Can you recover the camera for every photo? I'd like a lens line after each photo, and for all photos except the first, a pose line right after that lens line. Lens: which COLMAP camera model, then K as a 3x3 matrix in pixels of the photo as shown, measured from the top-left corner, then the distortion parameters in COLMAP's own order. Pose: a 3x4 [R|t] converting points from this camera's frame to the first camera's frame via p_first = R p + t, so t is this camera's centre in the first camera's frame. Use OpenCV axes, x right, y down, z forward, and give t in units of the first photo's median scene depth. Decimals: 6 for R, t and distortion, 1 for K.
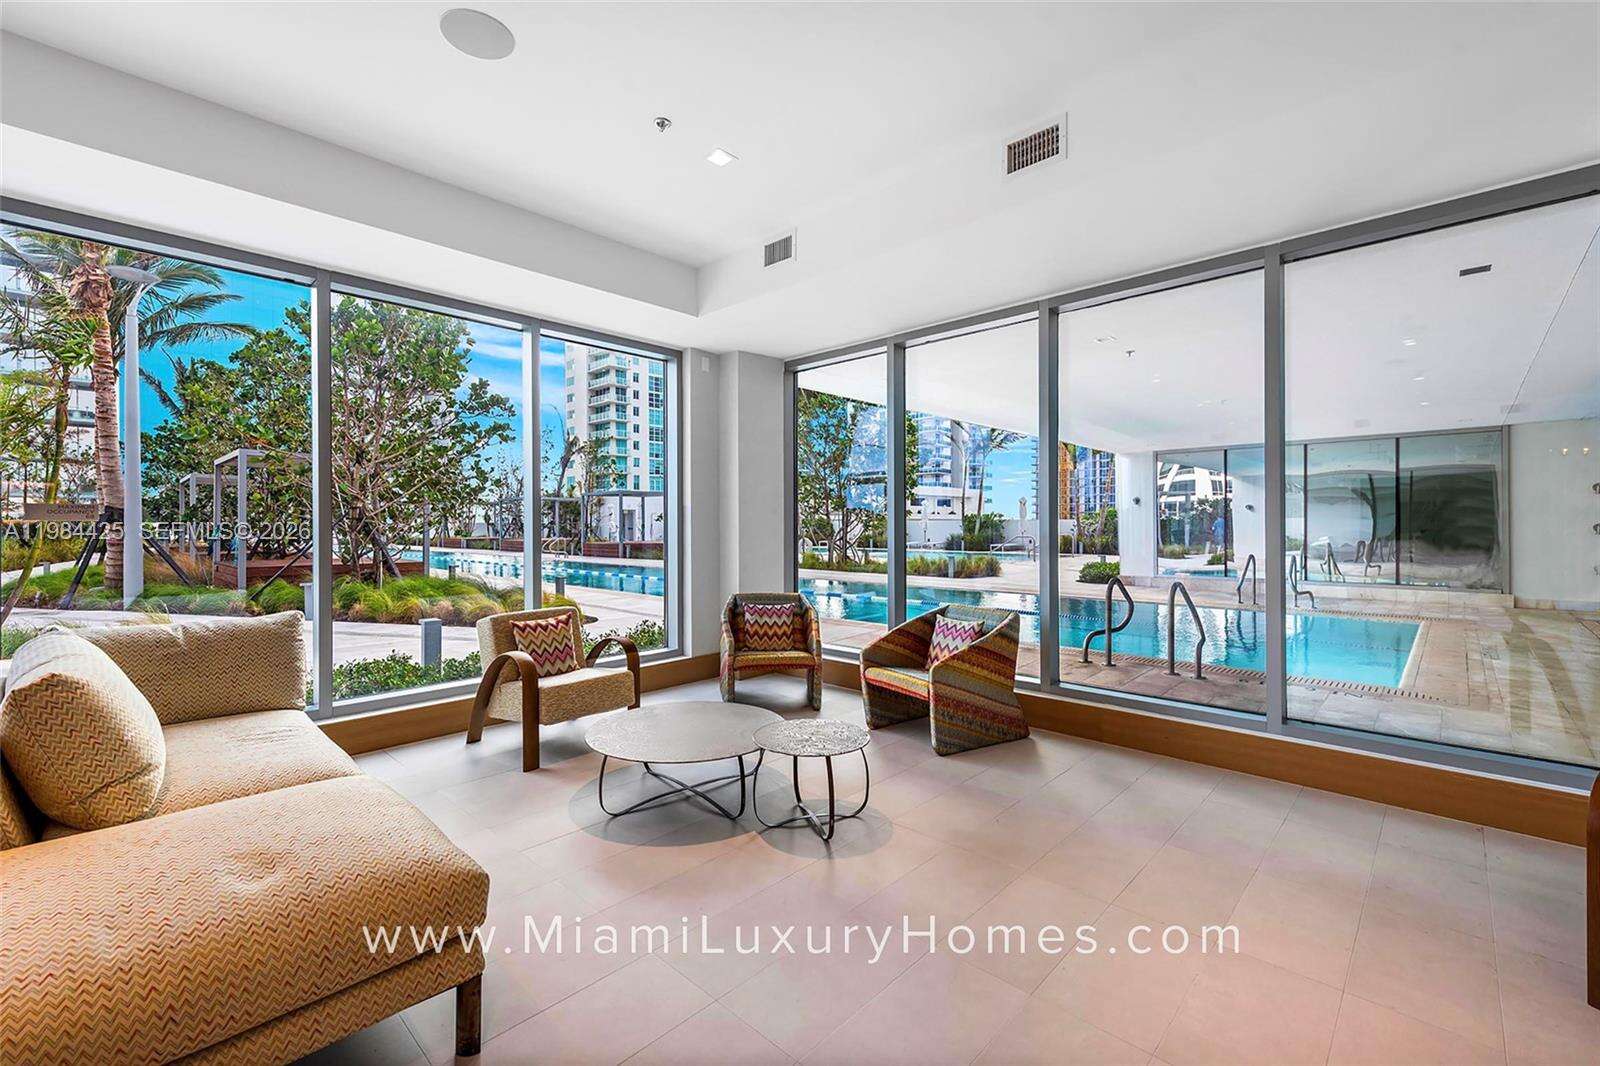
lens RADIAL K [[707.7, 0, 798.3], [0, 707.7, 528.6], [0, 0, 1]] dist [0.000451, 0.000007]
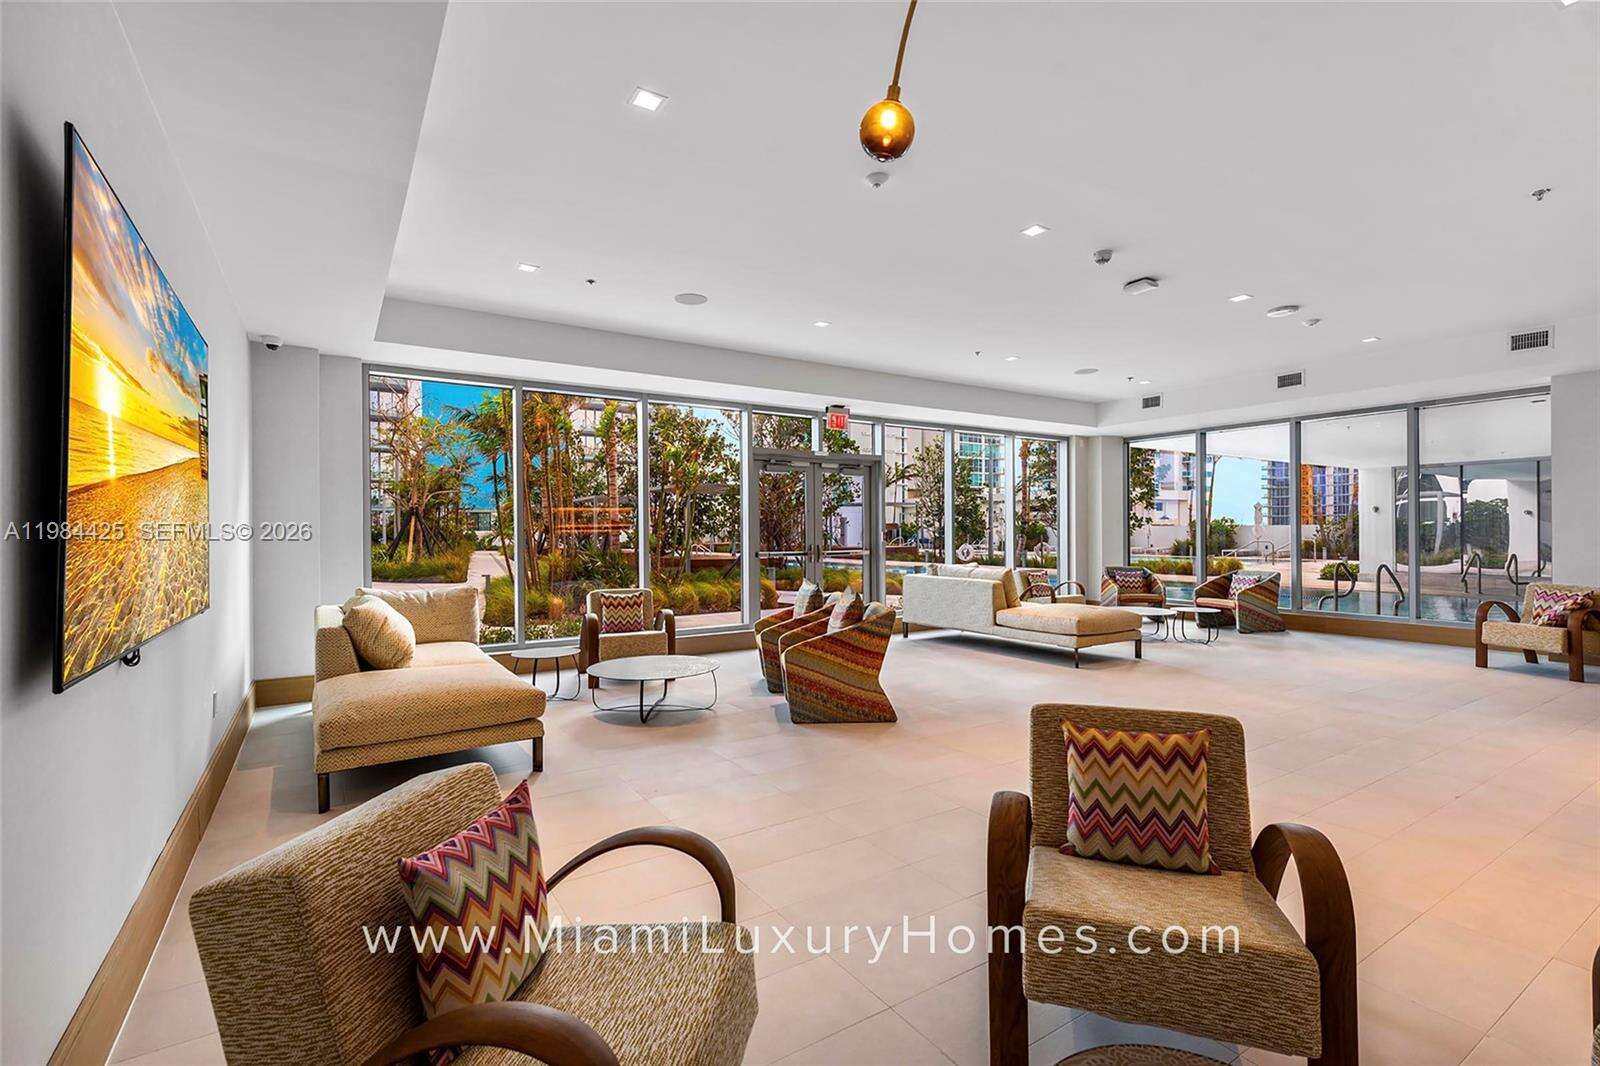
lens RADIAL K [[727.6, 0, 802.9], [0, 727.6, 534.2], [0, 0, 1]] dist [-0.001055, -0.000176]
pose [[0.970335, -0.000427, -0.241764, -0.376649], [0.000150, 0.999999, -0.001164, 0.007067], [0.241765, 0.001093, 0.970334, -1.003226]]
